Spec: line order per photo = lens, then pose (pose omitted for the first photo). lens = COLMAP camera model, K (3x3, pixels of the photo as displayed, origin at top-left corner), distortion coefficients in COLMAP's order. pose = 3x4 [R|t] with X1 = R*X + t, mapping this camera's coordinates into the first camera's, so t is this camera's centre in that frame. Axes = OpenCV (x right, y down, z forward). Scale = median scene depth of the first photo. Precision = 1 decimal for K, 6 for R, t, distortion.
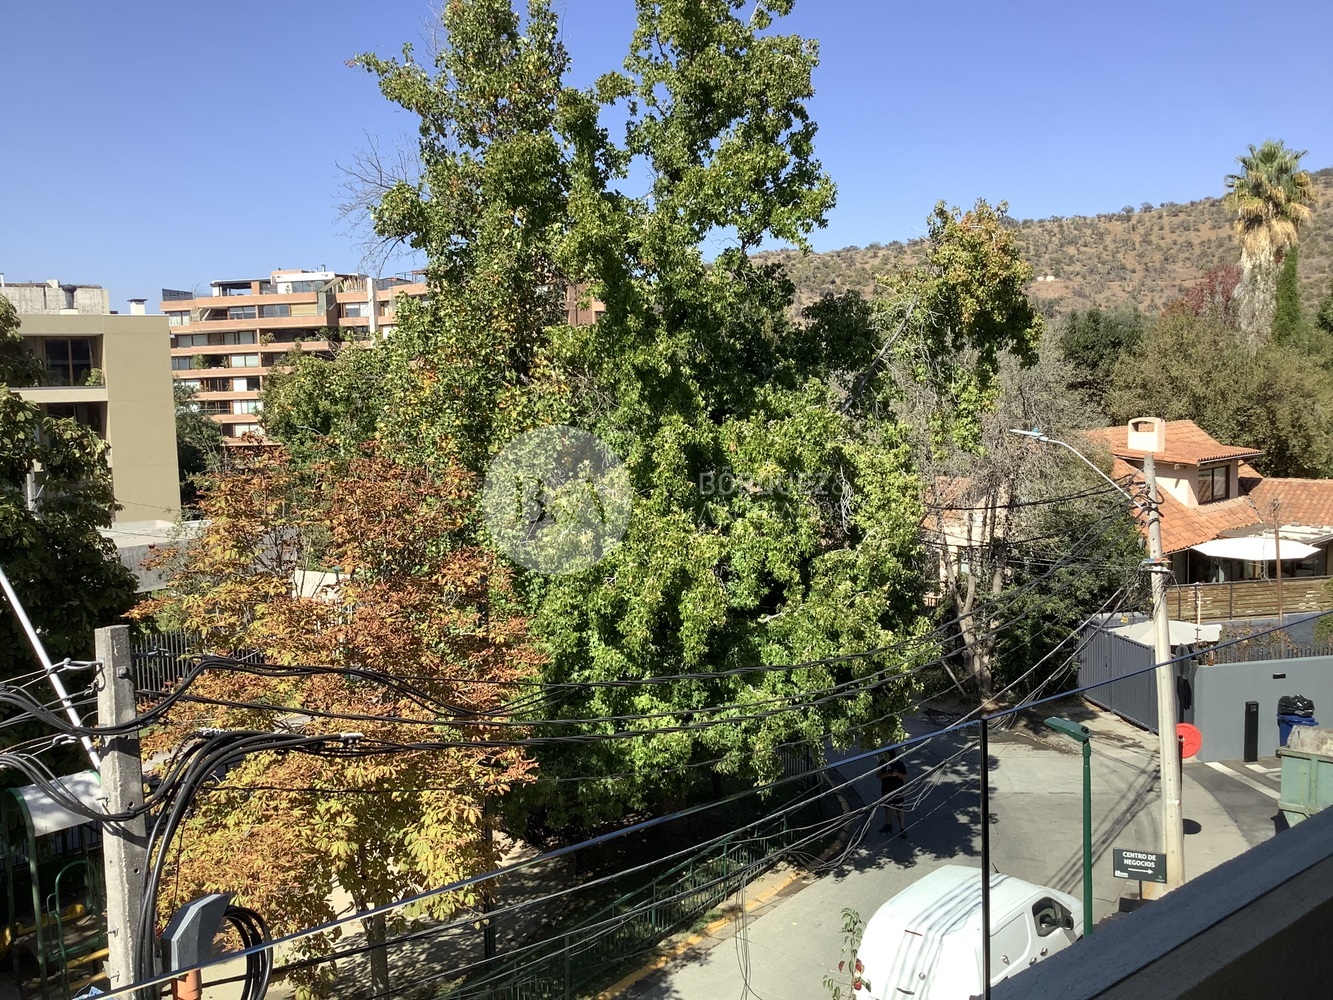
lens RADIAL K [[1172.1, 0, 666.5], [0, 1172.1, 461.0], [0, 0, 1]] dist [0.106142, -0.242418]
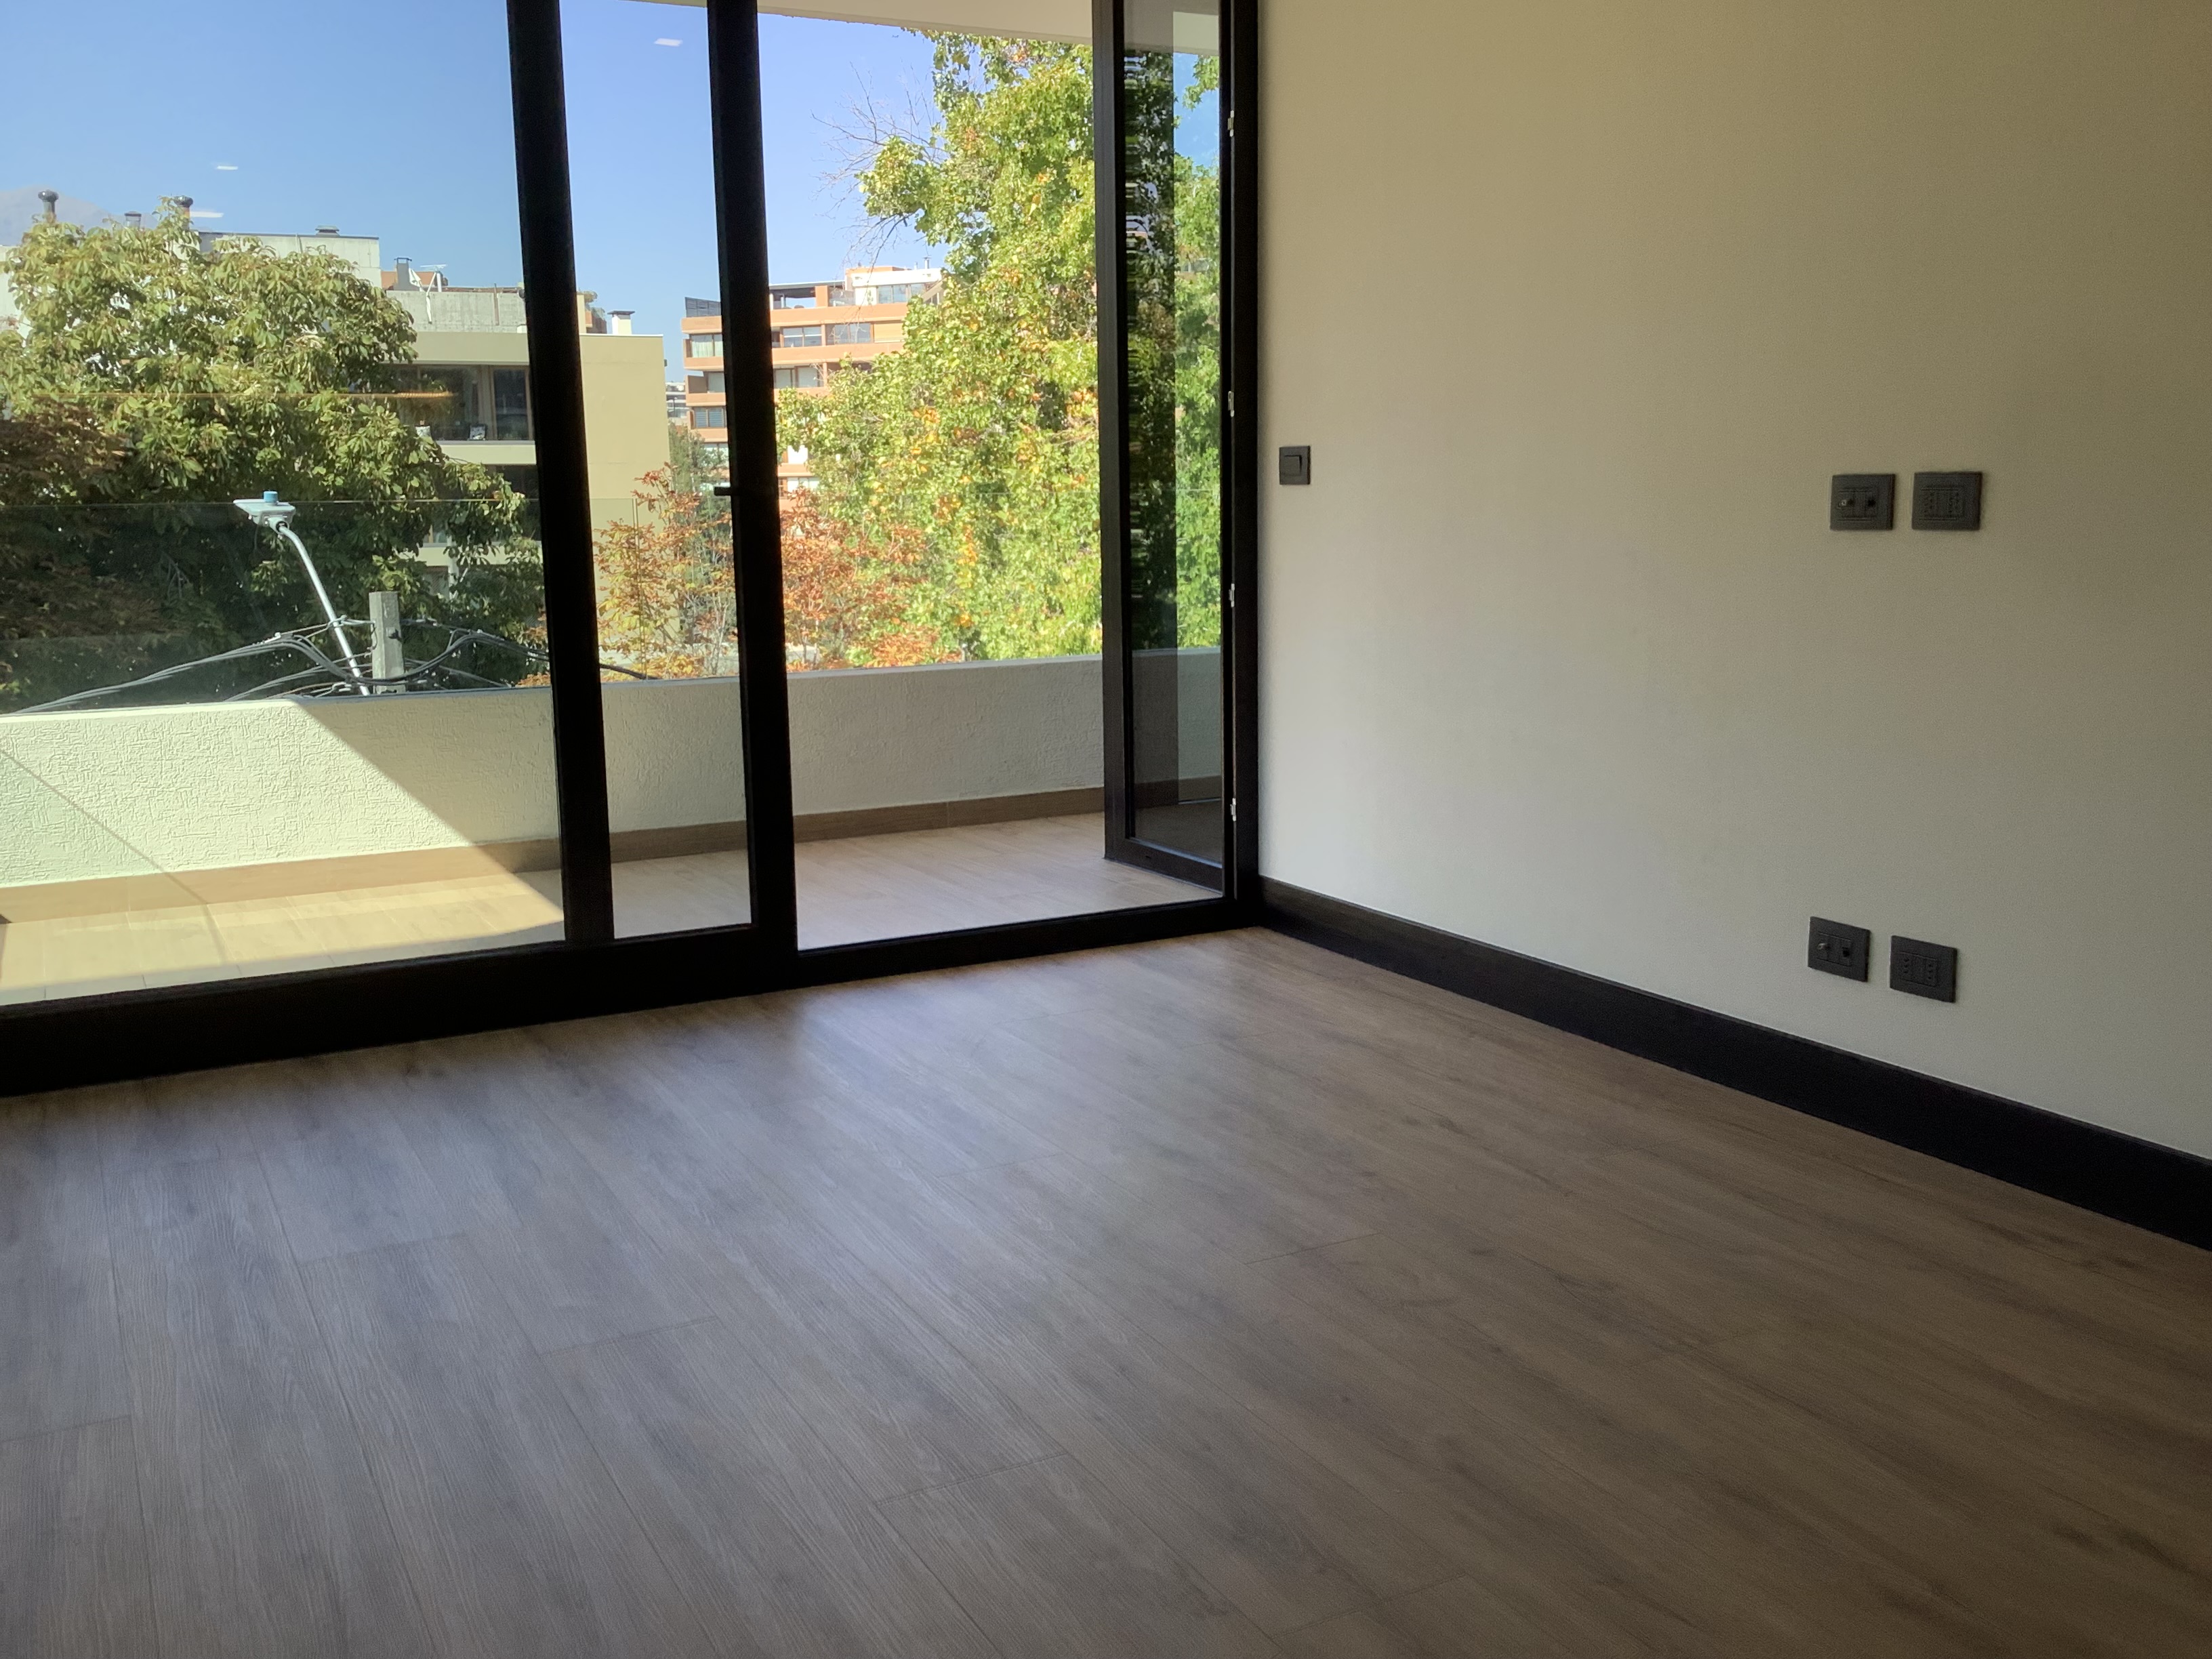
lens RADIAL K [[1983.3, 0, 1106.0], [0, 1983.3, 829.5], [0, 0, 1]] dist [0.052966, -0.110246]
pose [[0.978898, 0.053422, -0.197242, 0.172677], [-0.030237, 0.992465, 0.118739, 0.035502], [0.202099, -0.110270, 0.973137, -0.213241]]
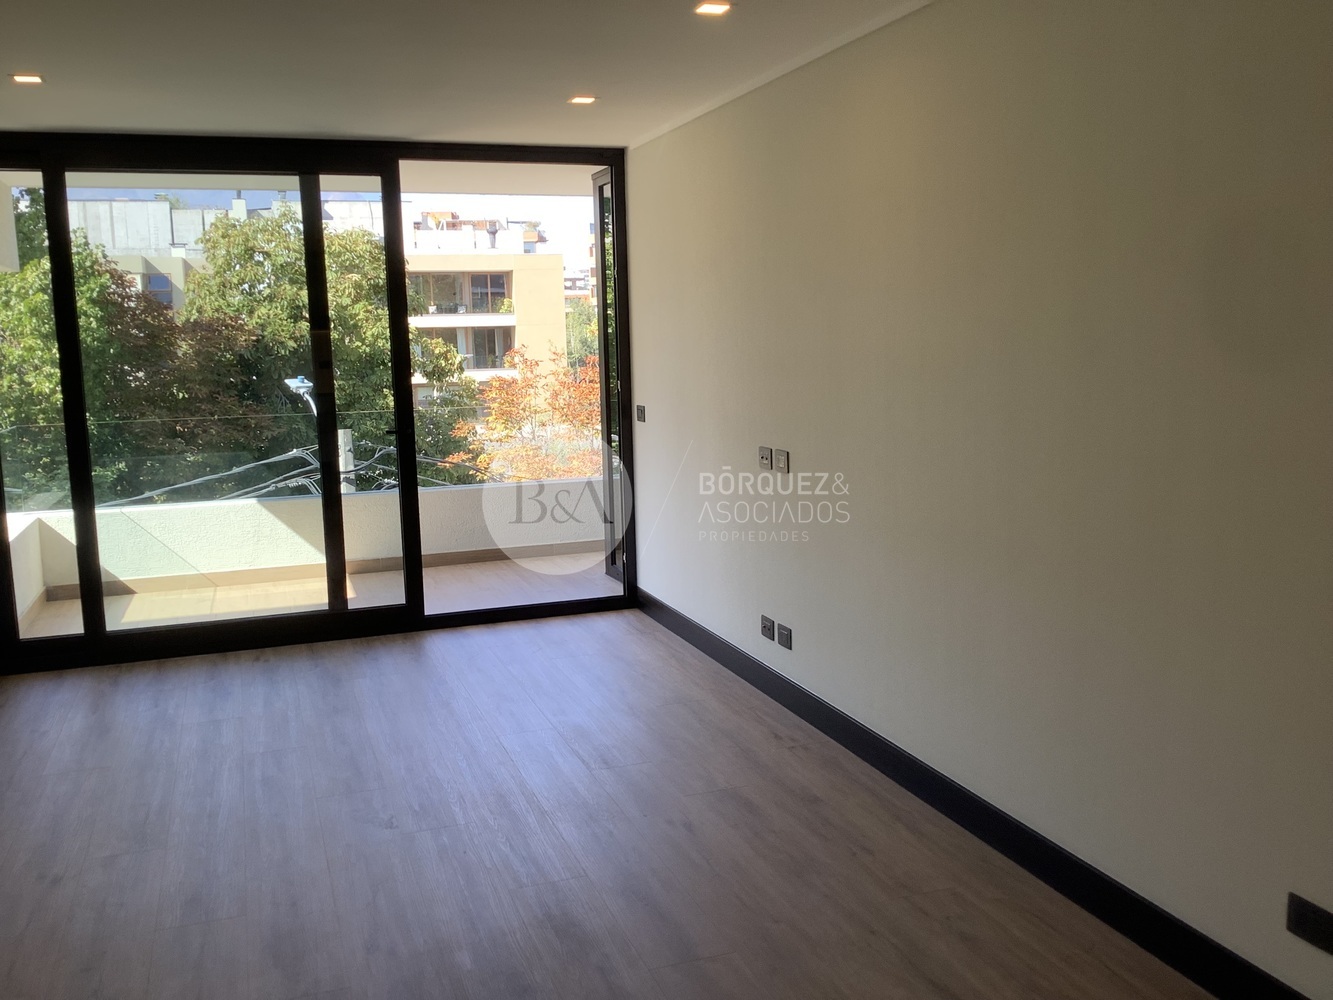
lens RADIAL K [[1182.9, 0, 673.2], [0, 1182.9, 498.1], [0, 0, 1]] dist [0.107916, -0.200955]
pose [[0.940096, 0.060944, -0.335419, 0.276423], [-0.029987, 0.994860, 0.096715, 0.008549], [0.339589, -0.080863, 0.937091, -0.292000]]
